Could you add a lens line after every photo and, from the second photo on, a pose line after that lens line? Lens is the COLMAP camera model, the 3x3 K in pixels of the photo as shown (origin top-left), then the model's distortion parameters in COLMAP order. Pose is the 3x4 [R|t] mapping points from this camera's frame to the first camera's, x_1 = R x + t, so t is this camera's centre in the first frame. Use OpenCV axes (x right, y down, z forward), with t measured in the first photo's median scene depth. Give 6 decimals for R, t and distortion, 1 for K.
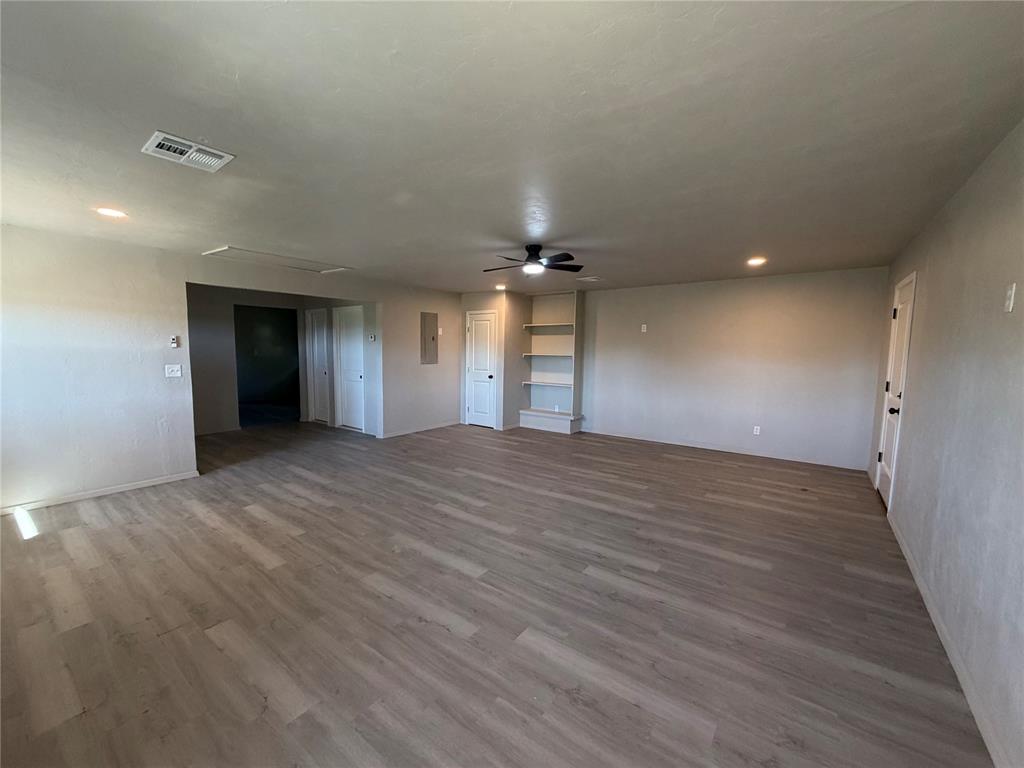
lens RADIAL K [[409.4, 0, 511.0], [0, 409.4, 383.9], [0, 0, 1]] dist [0.001306, -0.000120]
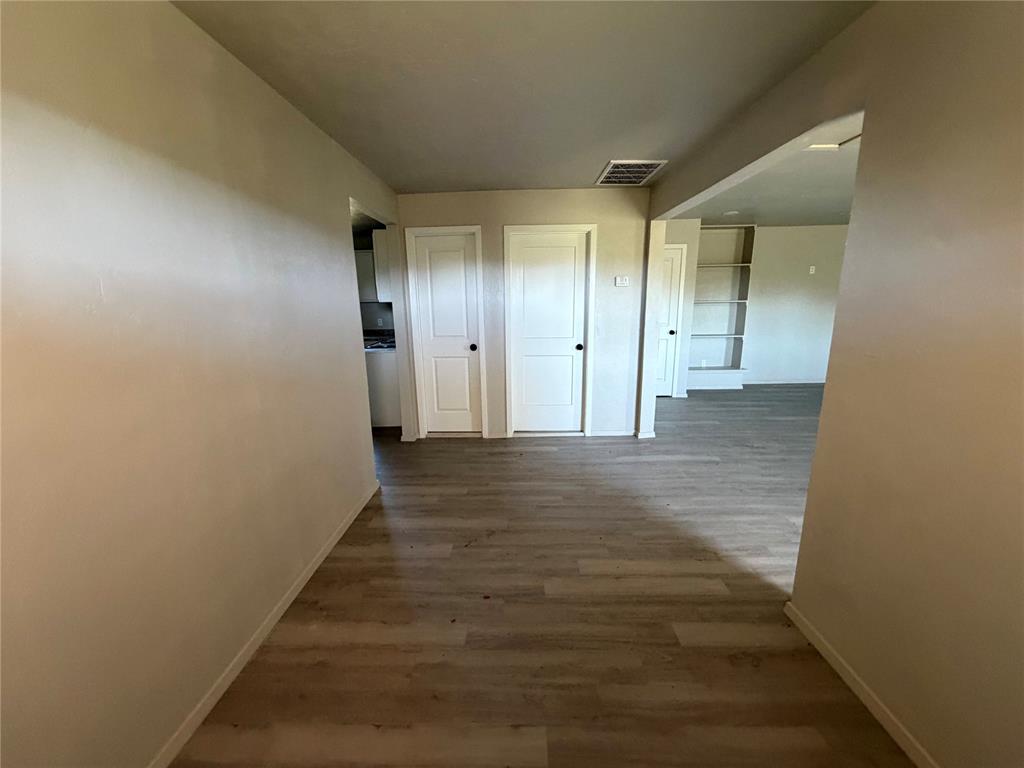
lens RADIAL K [[412.2, 0, 502.6], [0, 412.2, 387.5], [0, 0, 1]] dist [0.000375, -0.000030]
pose [[0.813269, -0.149066, 0.562470, -1.250696], [0.074416, 0.985337, 0.153537, -0.094812], [-0.577109, -0.083010, 0.812437, 0.866643]]
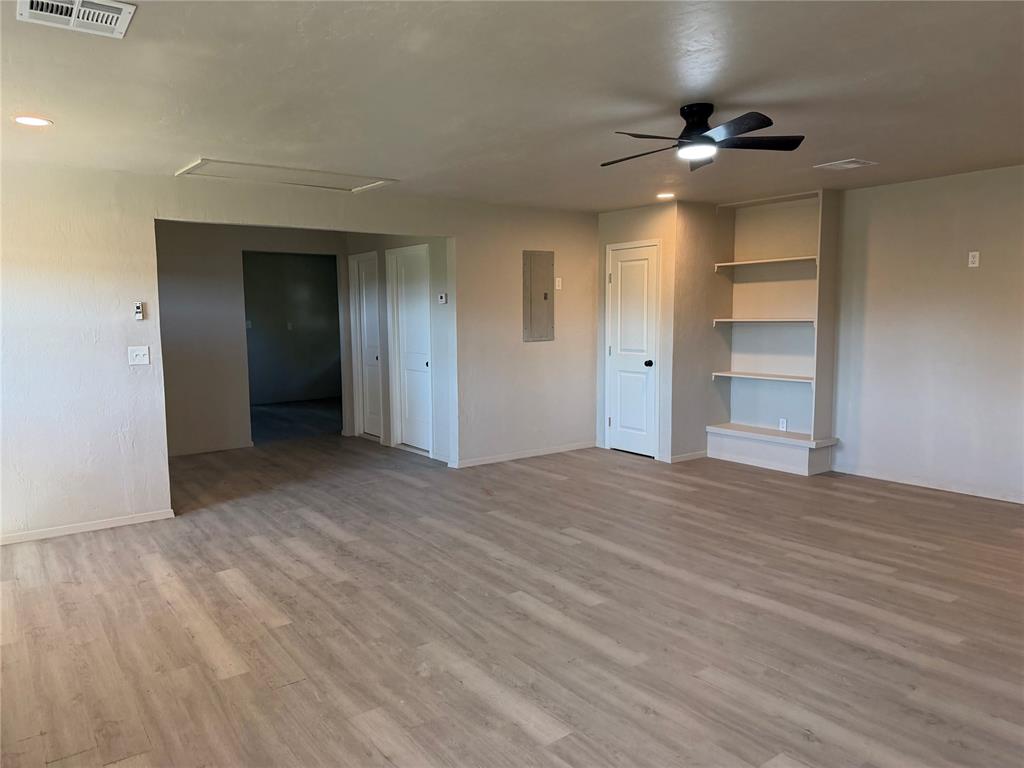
lens RADIAL K [[714.6, 0, 508.8], [0, 714.6, 383.1], [0, 0, 1]] dist [0.107308, -0.156401]
pose [[0.956181, 0.005485, -0.292725, 0.082466], [-0.002239, 0.999932, 0.011424, -0.002295], [0.292768, -0.010268, 0.956128, 0.054672]]
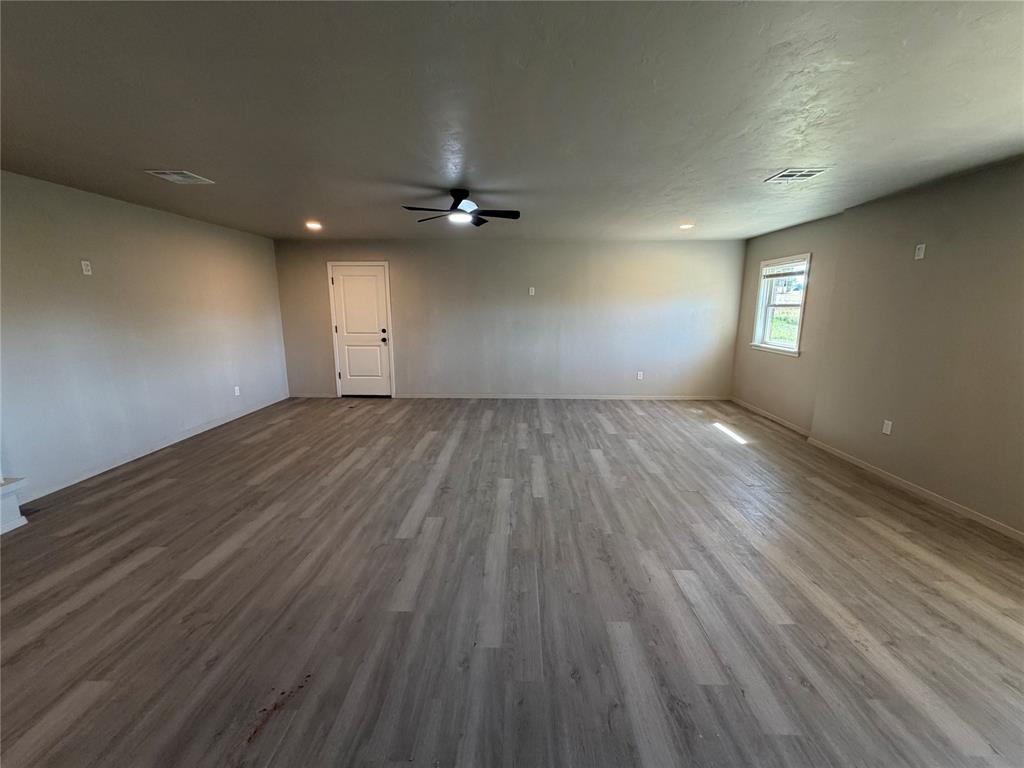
lens RADIAL K [[409.6, 0, 511.1], [0, 409.6, 374.7], [0, 0, 1]] dist [0.014690, 0.000081]
pose [[-0.575185, -0.149040, 0.804332, -0.680354], [0.065099, 0.971804, 0.226625, -0.126333], [-0.815429, 0.182713, -0.549265, 1.258726]]
